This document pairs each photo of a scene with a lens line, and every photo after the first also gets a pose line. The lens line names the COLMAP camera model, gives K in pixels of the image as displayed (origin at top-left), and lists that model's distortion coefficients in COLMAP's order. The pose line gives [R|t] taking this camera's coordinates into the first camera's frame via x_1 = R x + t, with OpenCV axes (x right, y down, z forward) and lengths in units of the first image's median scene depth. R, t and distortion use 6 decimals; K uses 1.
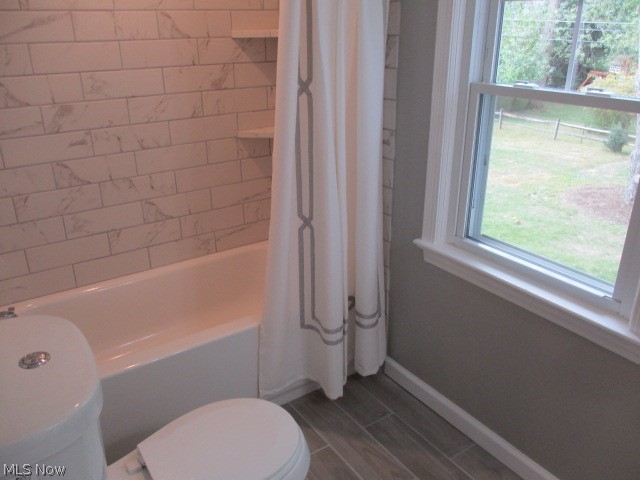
lens RADIAL K [[524.3, 0, 320.1], [0, 524.3, 239.8], [0, 0, 1]] dist [-0.028555, 0.014353]
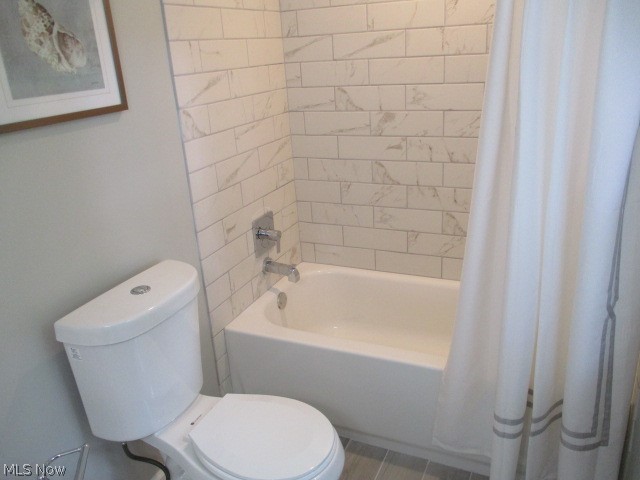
lens RADIAL K [[524.3, 0, 321.1], [0, 524.3, 239.6], [0, 0, 1]] dist [-0.028555, 0.014353]
pose [[0.540790, 0.278171, -0.793831, 0.393400], [-0.273070, 0.950680, 0.147107, -0.118798], [0.795600, 0.137217, 0.590078, 0.240481]]
